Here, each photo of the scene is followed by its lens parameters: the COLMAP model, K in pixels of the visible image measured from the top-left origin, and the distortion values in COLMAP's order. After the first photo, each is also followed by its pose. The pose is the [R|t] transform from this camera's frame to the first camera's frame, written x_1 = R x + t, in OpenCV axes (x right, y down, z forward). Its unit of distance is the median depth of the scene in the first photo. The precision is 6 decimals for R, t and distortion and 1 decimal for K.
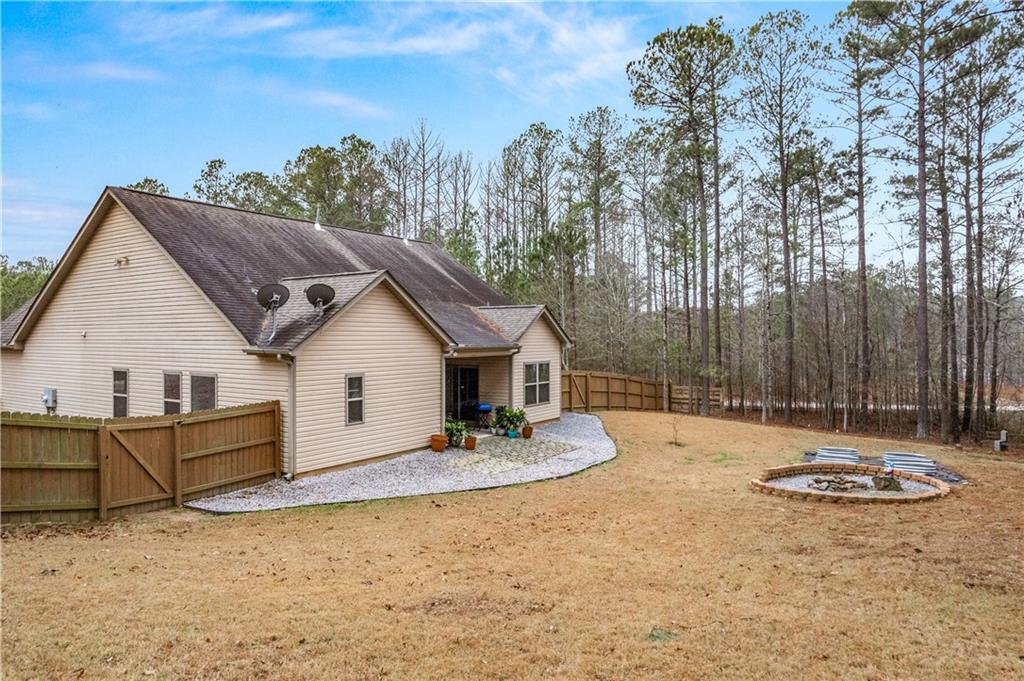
lens RADIAL K [[661.3, 0, 509.9], [0, 661.3, 339.2], [0, 0, 1]] dist [-0.031962, 0.001051]
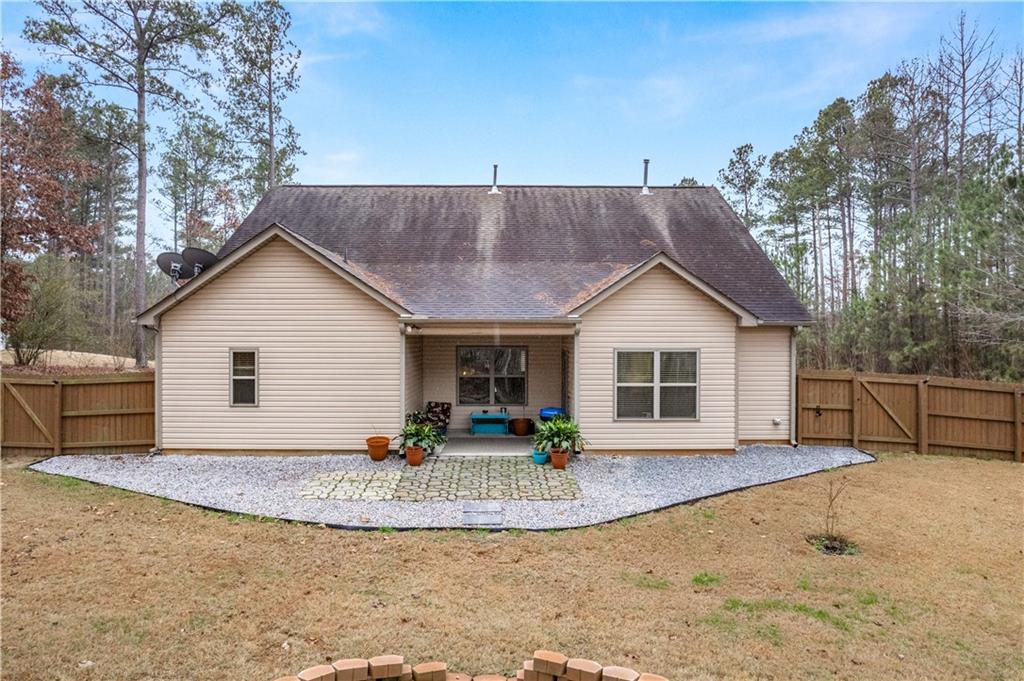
lens RADIAL K [[661.3, 0, 511.7], [0, 661.3, 340.8], [0, 0, 1]] dist [-0.031962, 0.001051]
pose [[0.545423, 0.002745, -0.838157, 0.673747], [-0.005900, 0.999982, -0.000565, 0.040642], [0.838140, 0.005254, 0.545429, 0.815632]]
